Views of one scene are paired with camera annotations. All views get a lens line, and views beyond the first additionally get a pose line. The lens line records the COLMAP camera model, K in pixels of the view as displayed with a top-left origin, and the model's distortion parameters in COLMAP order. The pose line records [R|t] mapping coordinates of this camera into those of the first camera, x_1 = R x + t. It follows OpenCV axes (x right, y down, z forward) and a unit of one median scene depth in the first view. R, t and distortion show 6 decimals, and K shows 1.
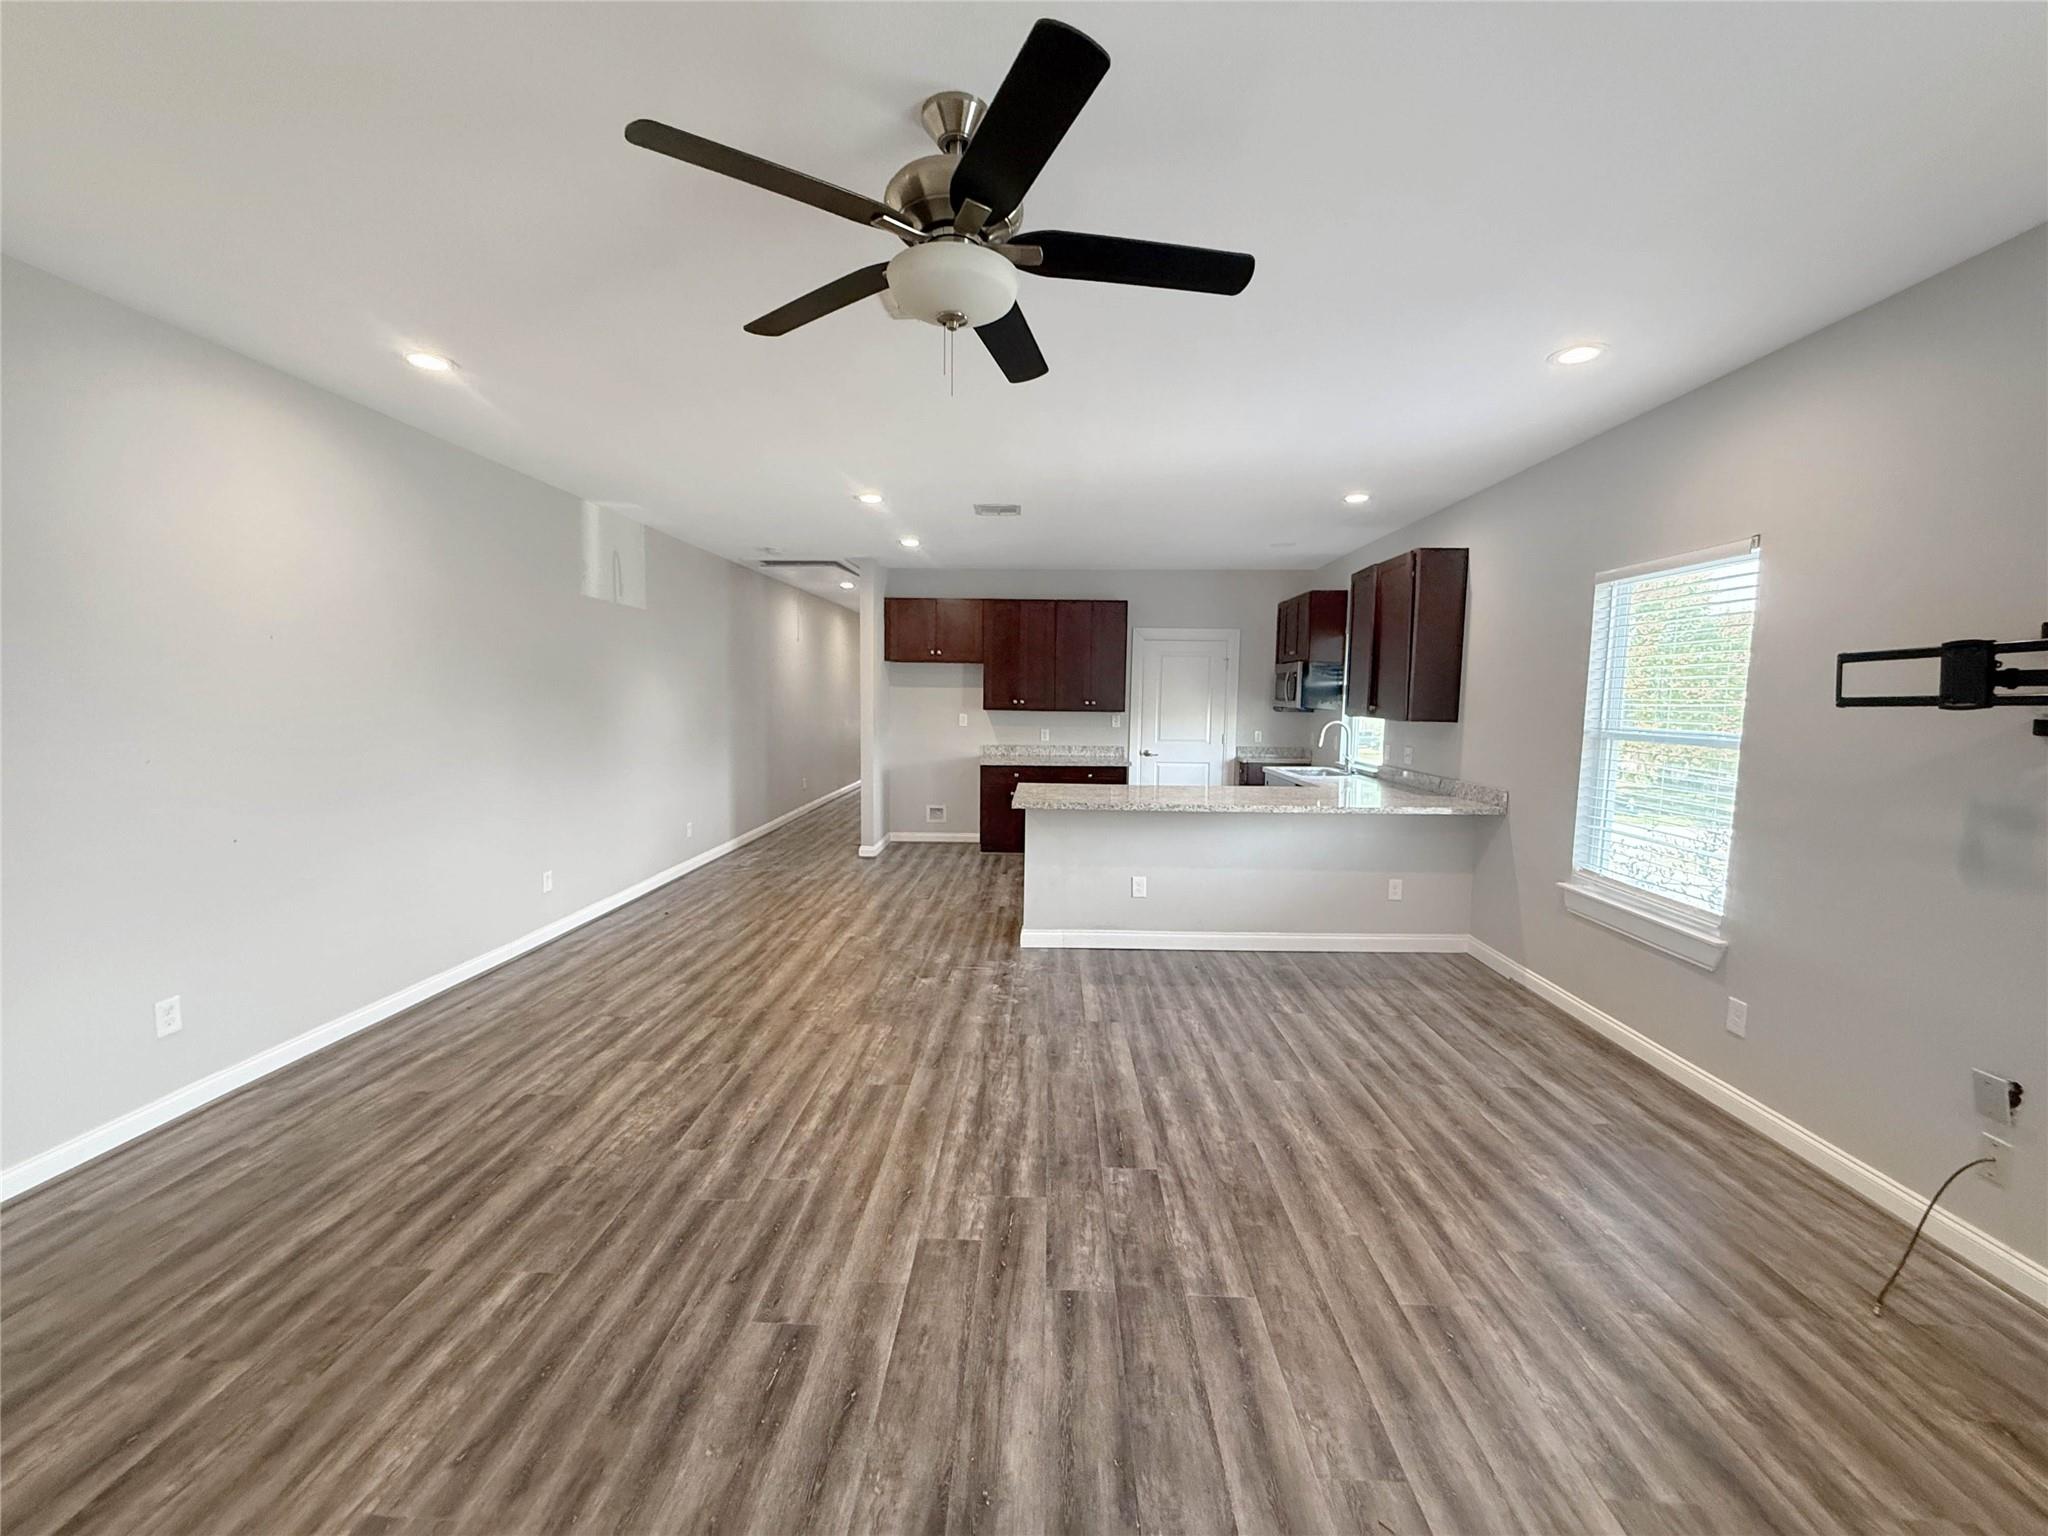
lens RADIAL K [[817.0, 0, 1015.8], [0, 817.0, 767.8], [0, 0, 1]] dist [-0.001176, 0.000091]
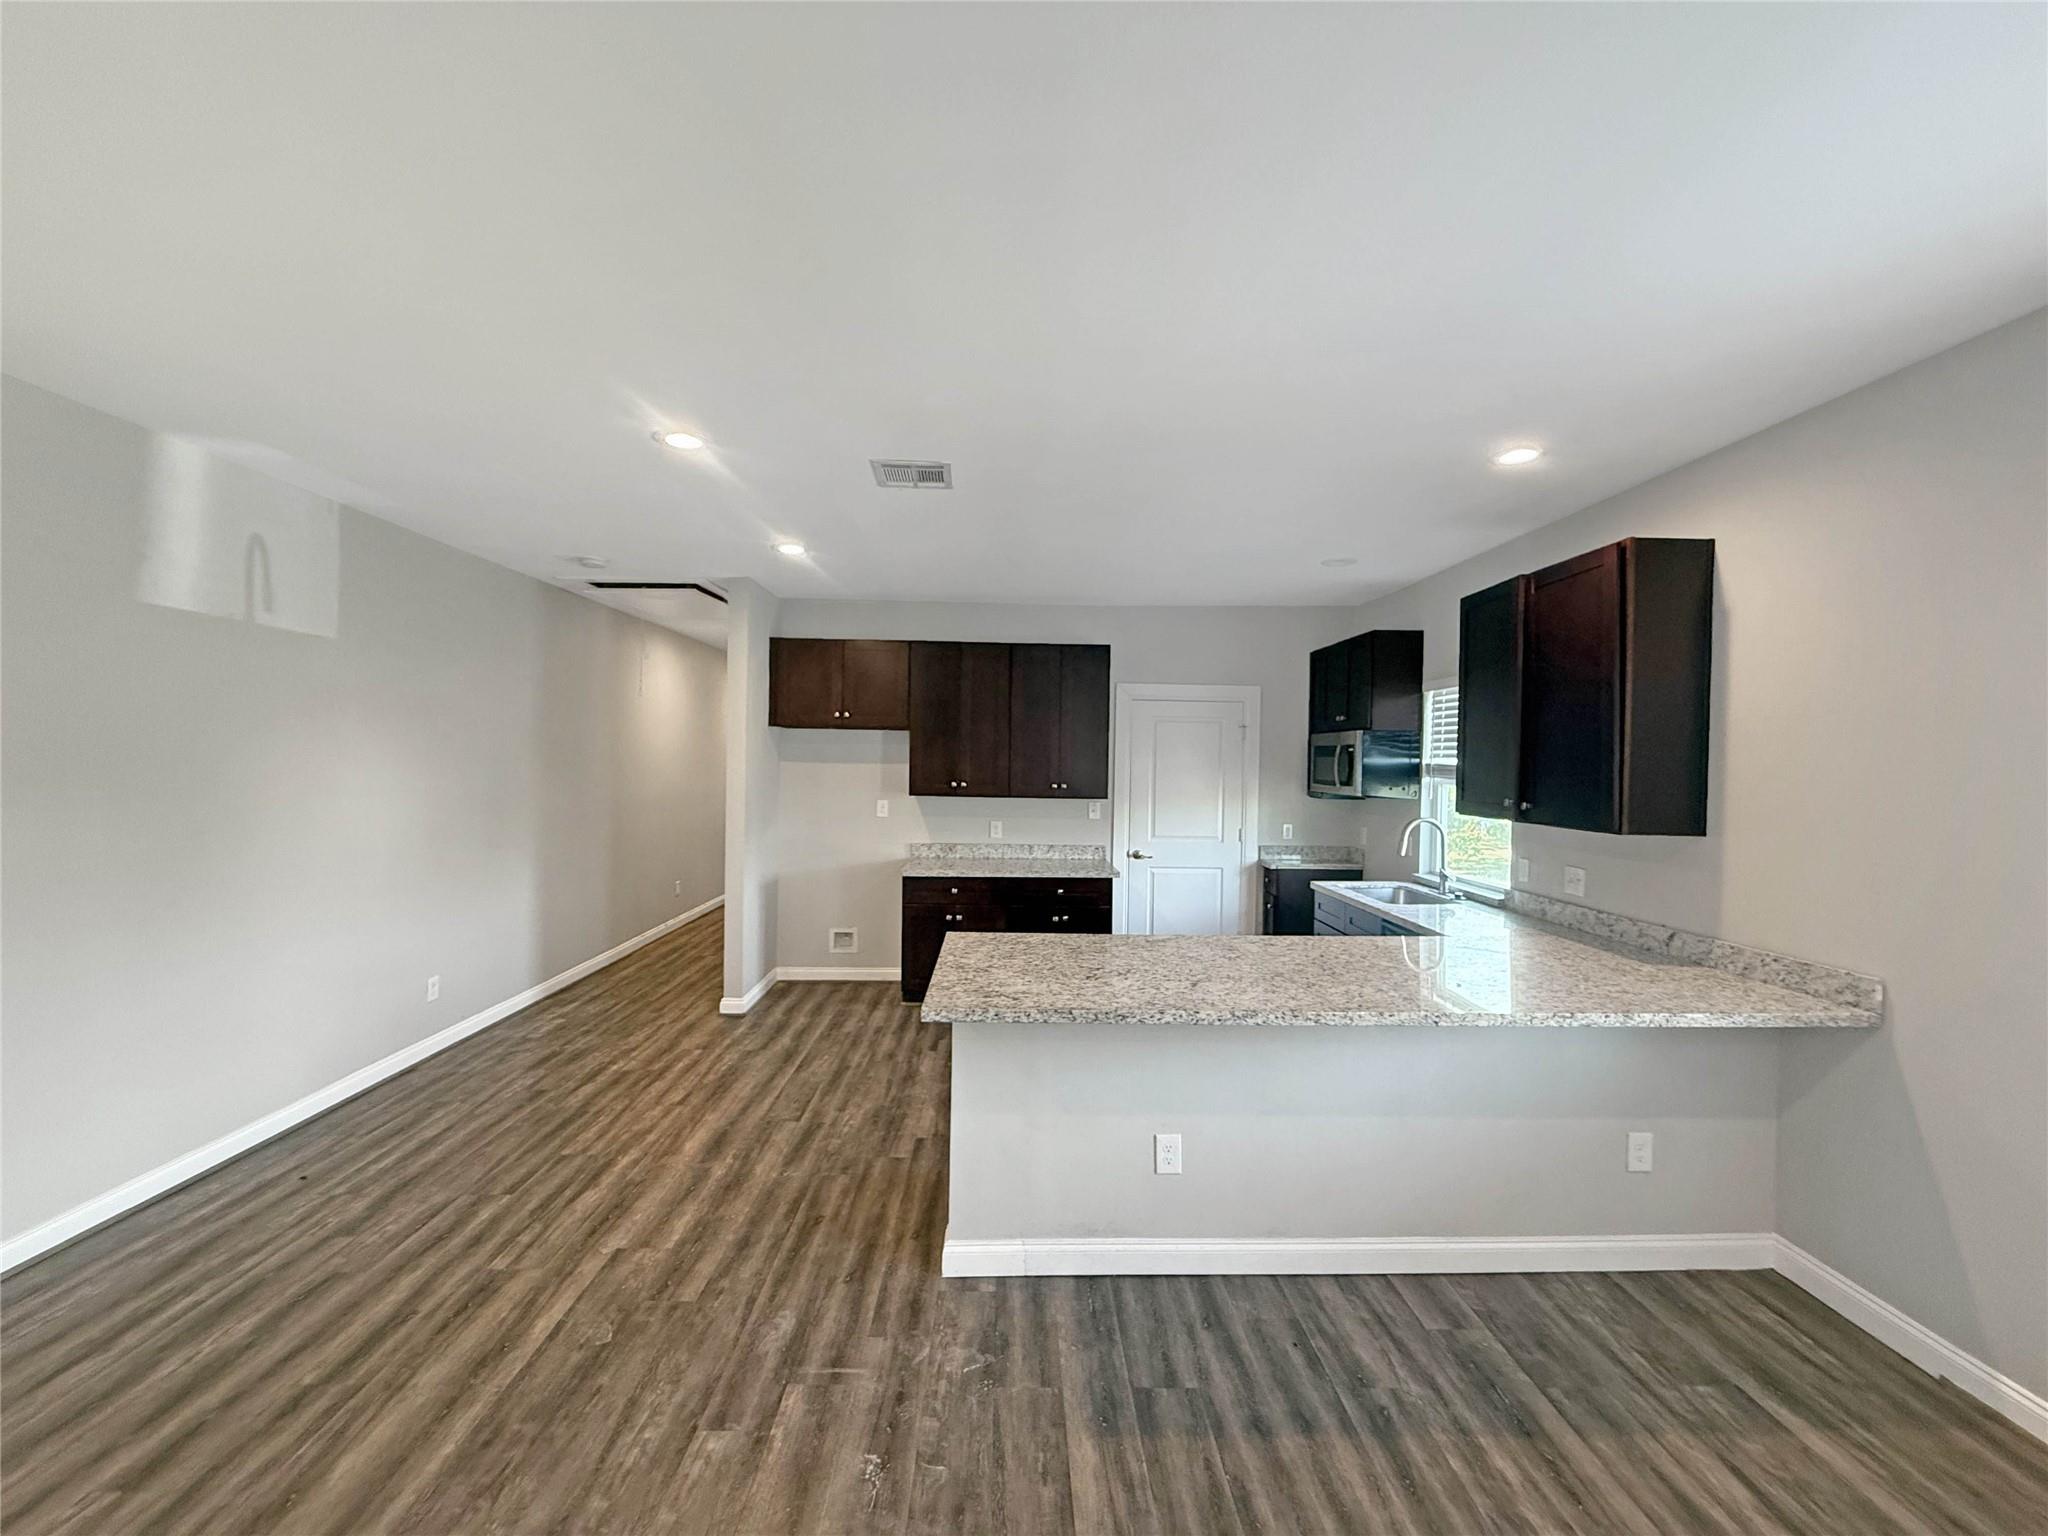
lens RADIAL K [[817.0, 0, 1015.8], [0, 817.0, 767.8], [0, 0, 1]] dist [-0.001176, 0.000091]
pose [[0.998597, 0.003091, 0.052859, 0.019615], [0.001226, 0.996678, -0.081437, -0.047881], [-0.052935, 0.081388, 0.995276, 0.373260]]
